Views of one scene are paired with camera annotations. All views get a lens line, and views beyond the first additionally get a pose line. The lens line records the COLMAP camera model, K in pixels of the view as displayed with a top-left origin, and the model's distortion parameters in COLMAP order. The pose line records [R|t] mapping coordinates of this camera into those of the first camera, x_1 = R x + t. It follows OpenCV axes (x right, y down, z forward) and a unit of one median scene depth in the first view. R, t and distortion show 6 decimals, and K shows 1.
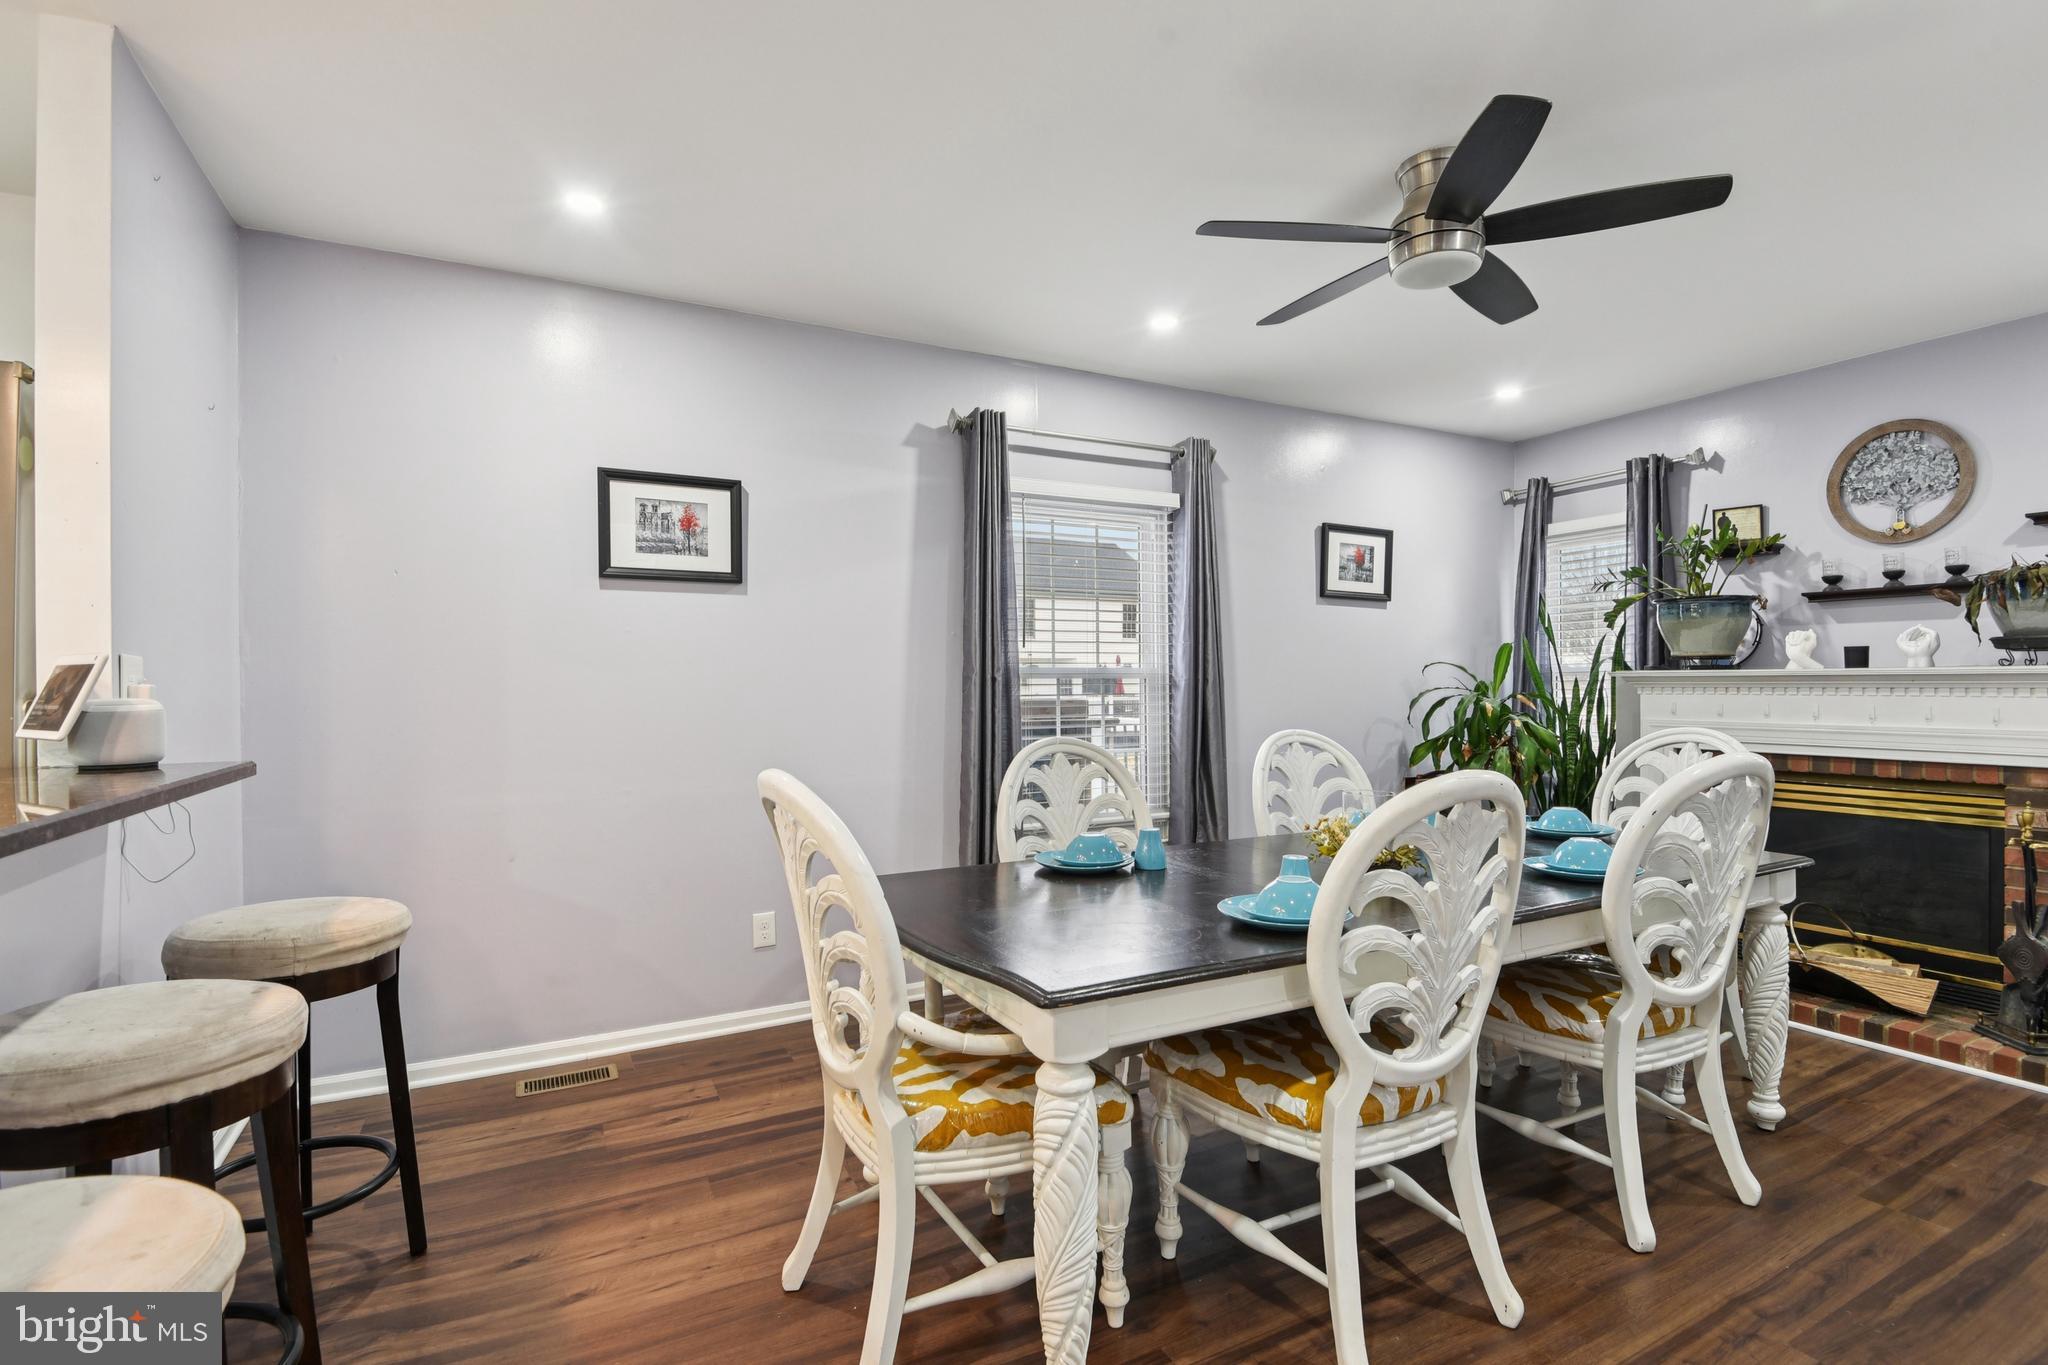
lens RADIAL K [[952.8, 0, 1014.3], [0, 952.8, 694.6], [0, 0, 1]] dist [0.002727, -0.005518]
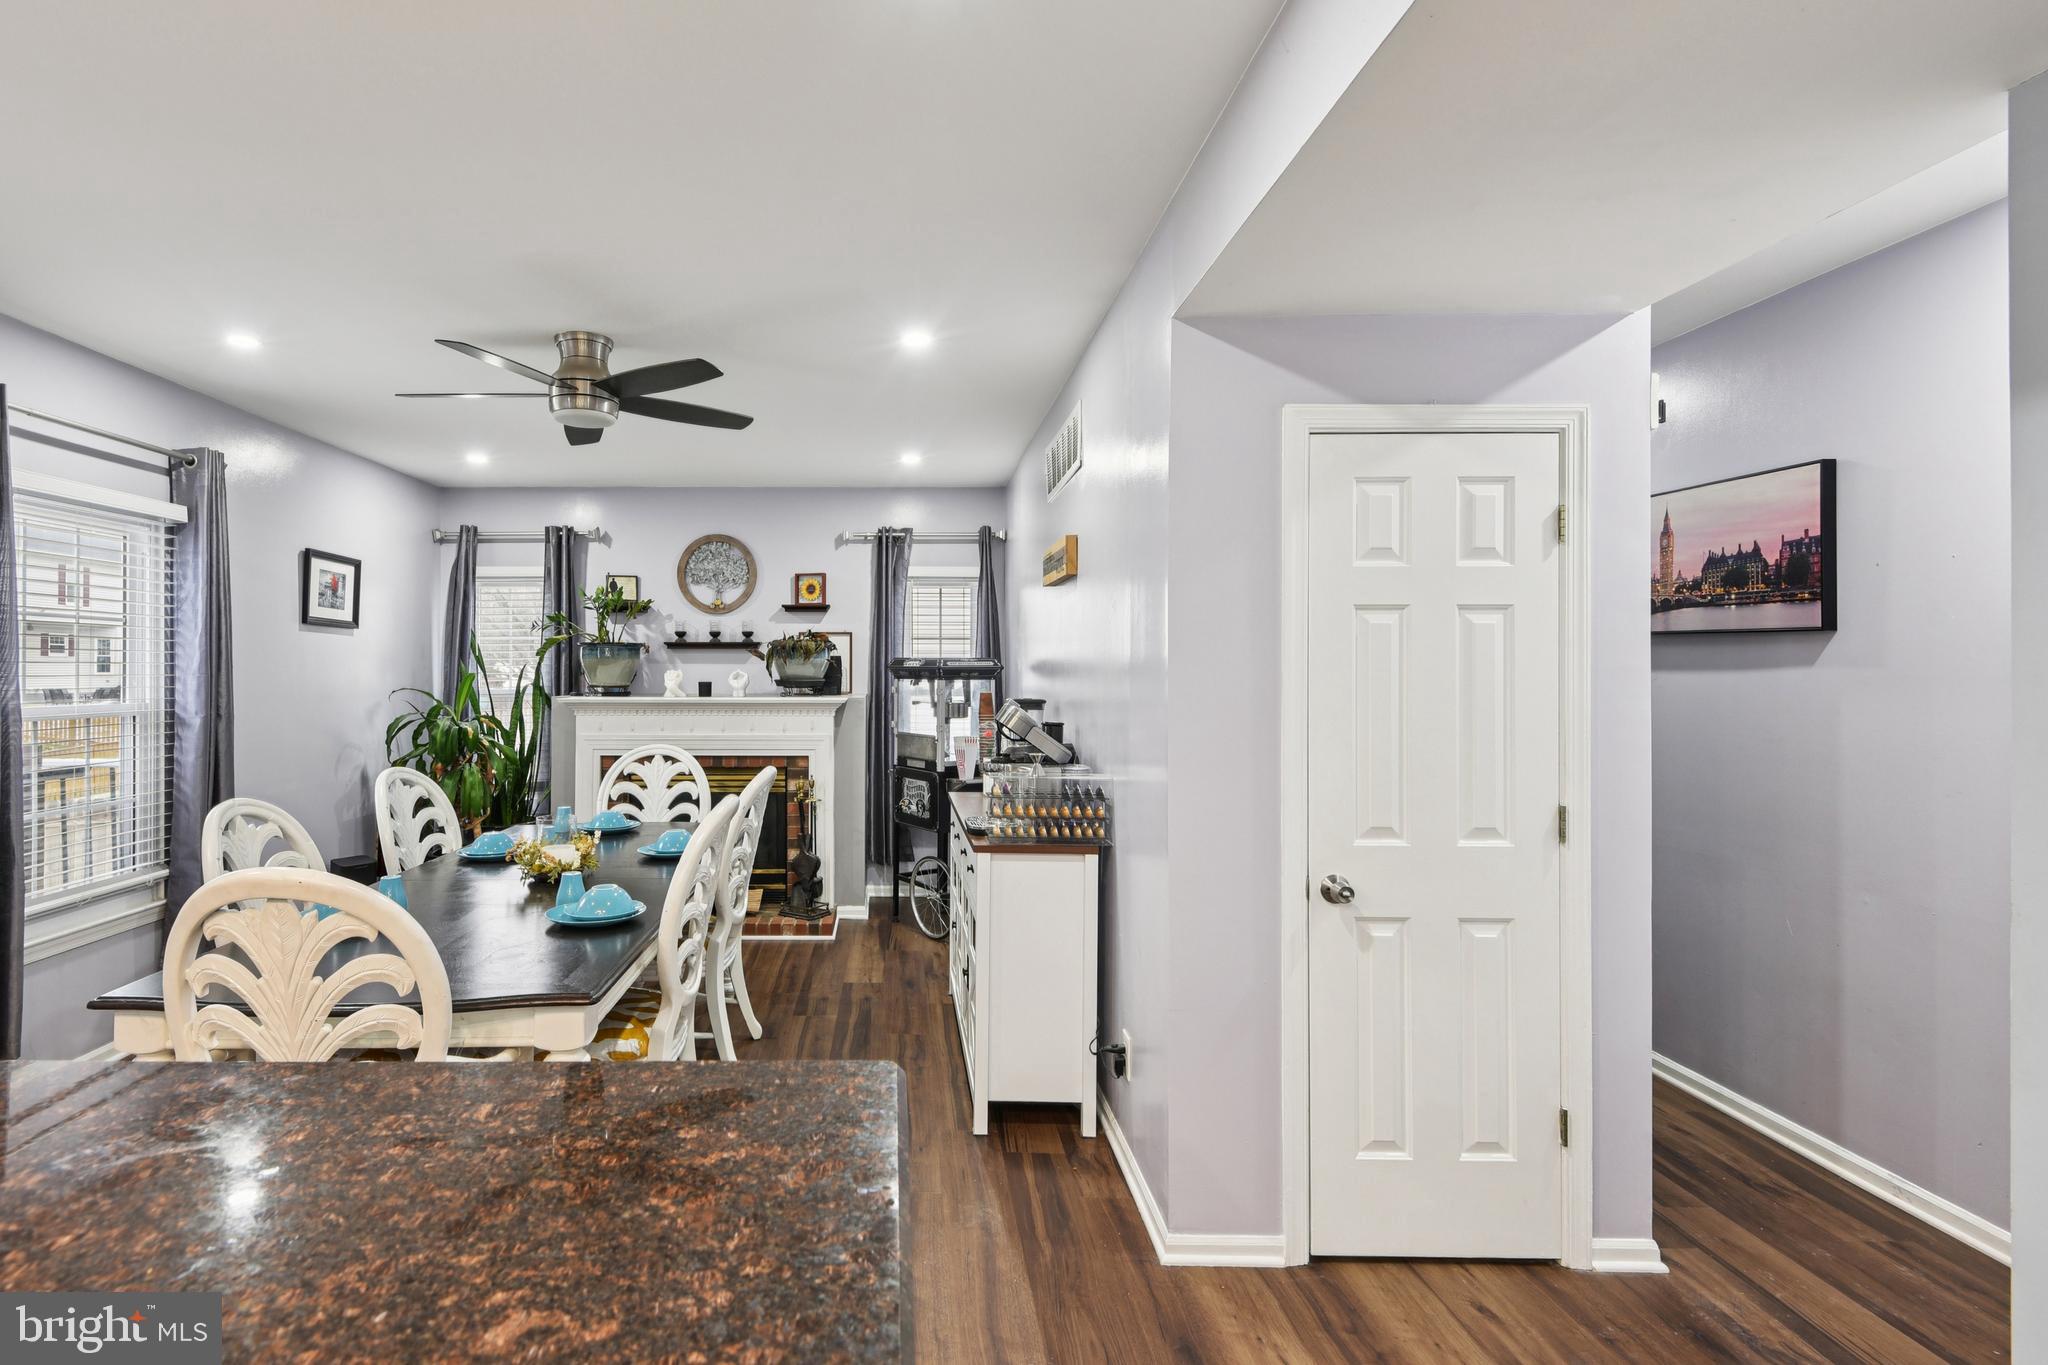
lens RADIAL K [[982.9, 0, 907.3], [0, 982.9, 670.5], [0, 0, 1]] dist [0.004050, -0.000926]
pose [[0.470446, 0.010385, 0.882367, -0.305984], [0.010192, 0.999800, -0.017201, -0.034408], [-0.882370, 0.017085, 0.470246, -0.018830]]
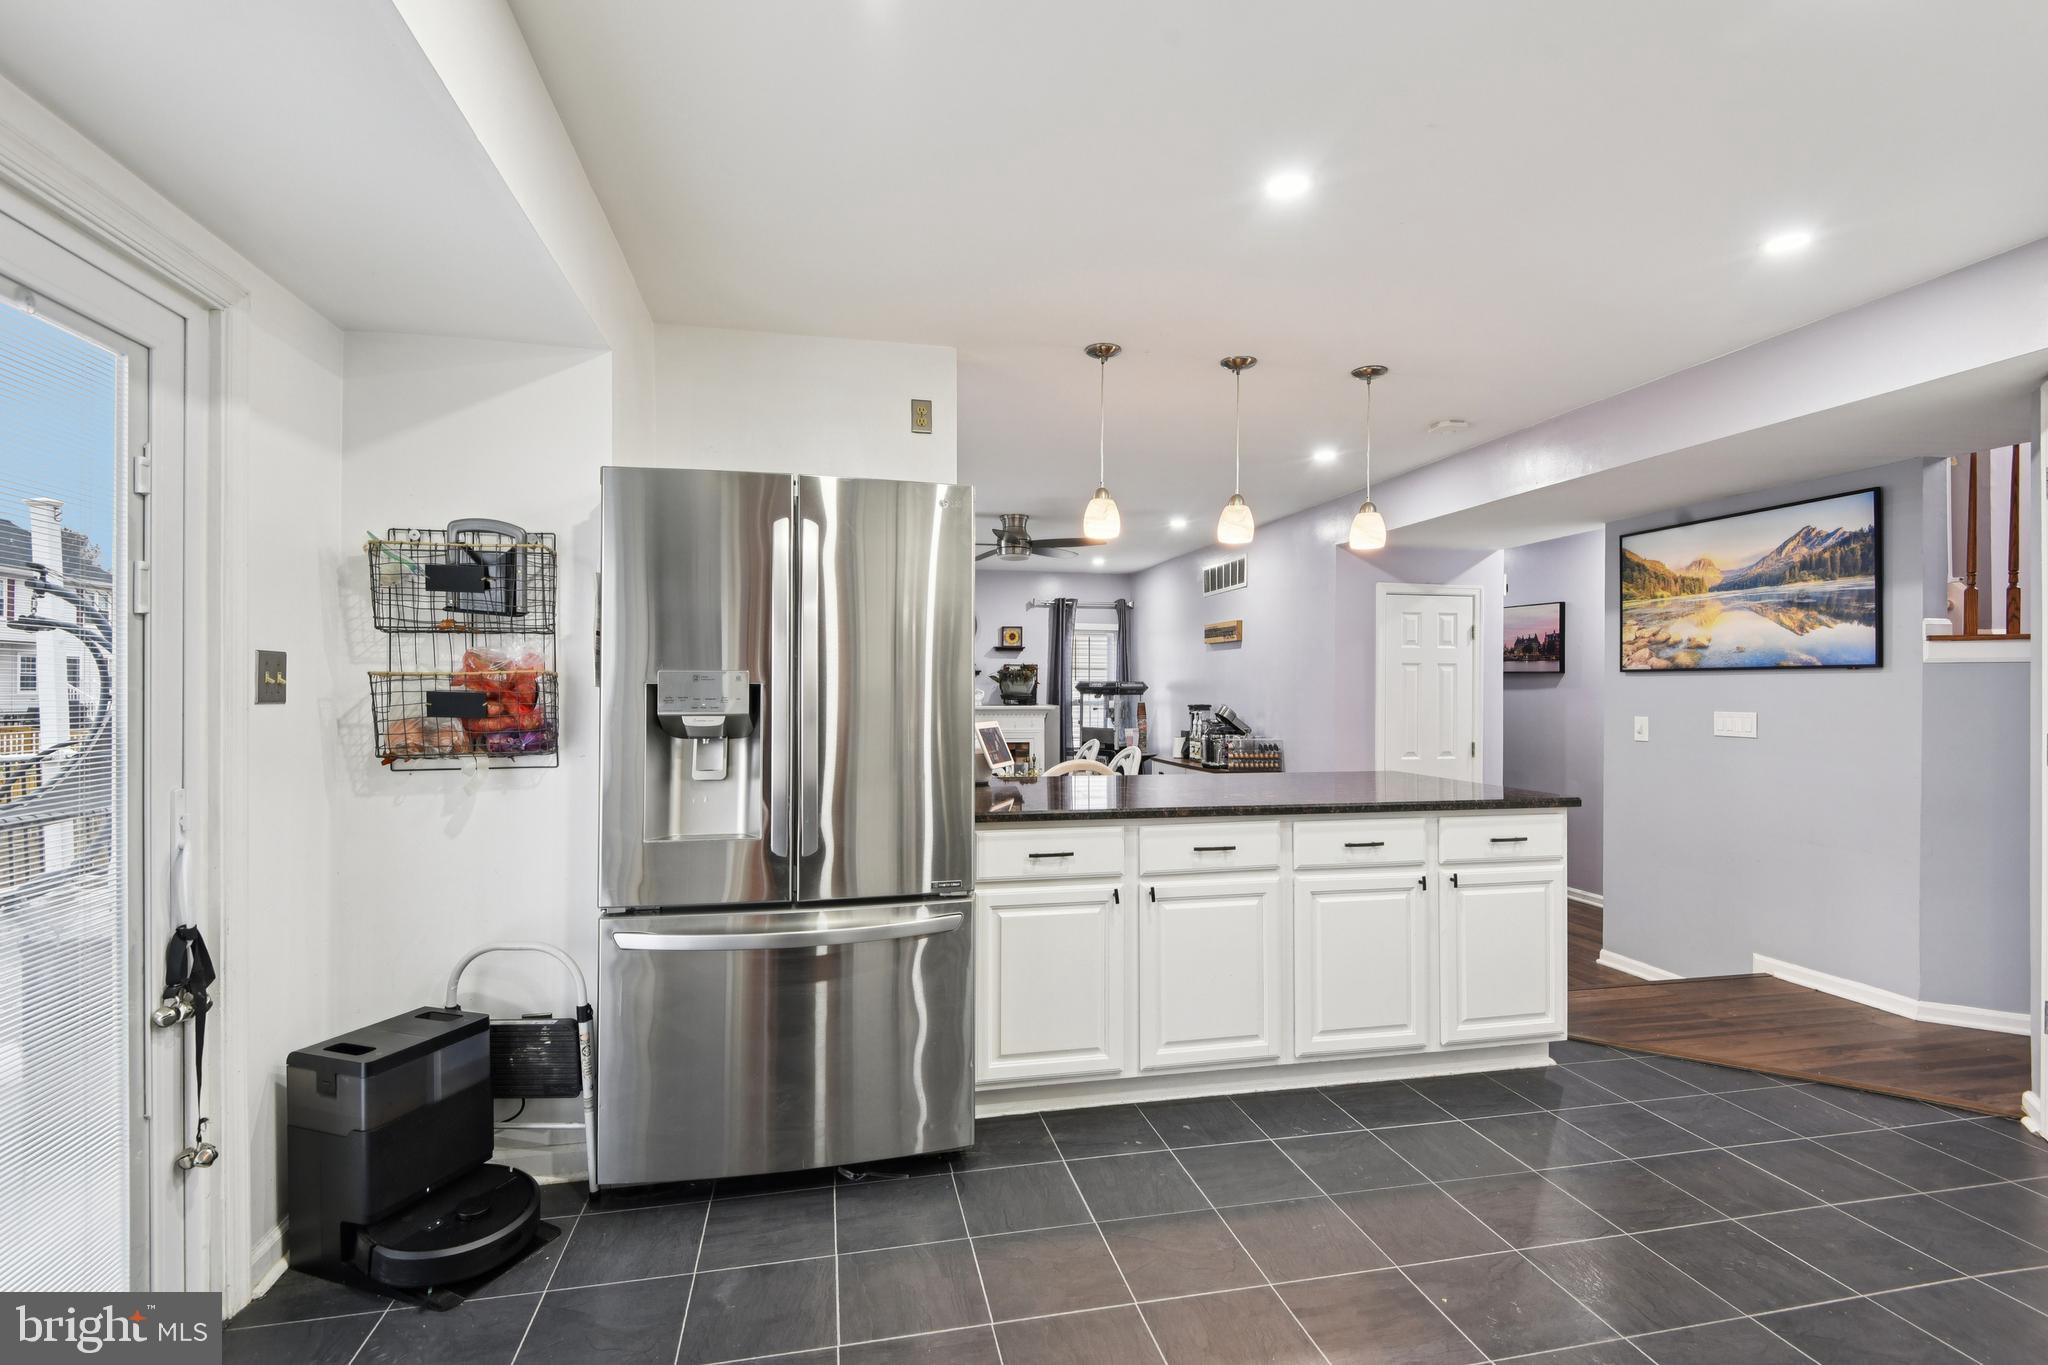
lens RADIAL K [[952.8, 0, 1019.3], [0, 952.8, 697.2], [0, 0, 1]] dist [0.002727, -0.005518]
pose [[0.257682, 0.001939, 0.966228, -1.163130], [0.013250, 0.999897, -0.005540, -0.029995], [-0.966139, 0.014230, 0.257629, 0.201587]]
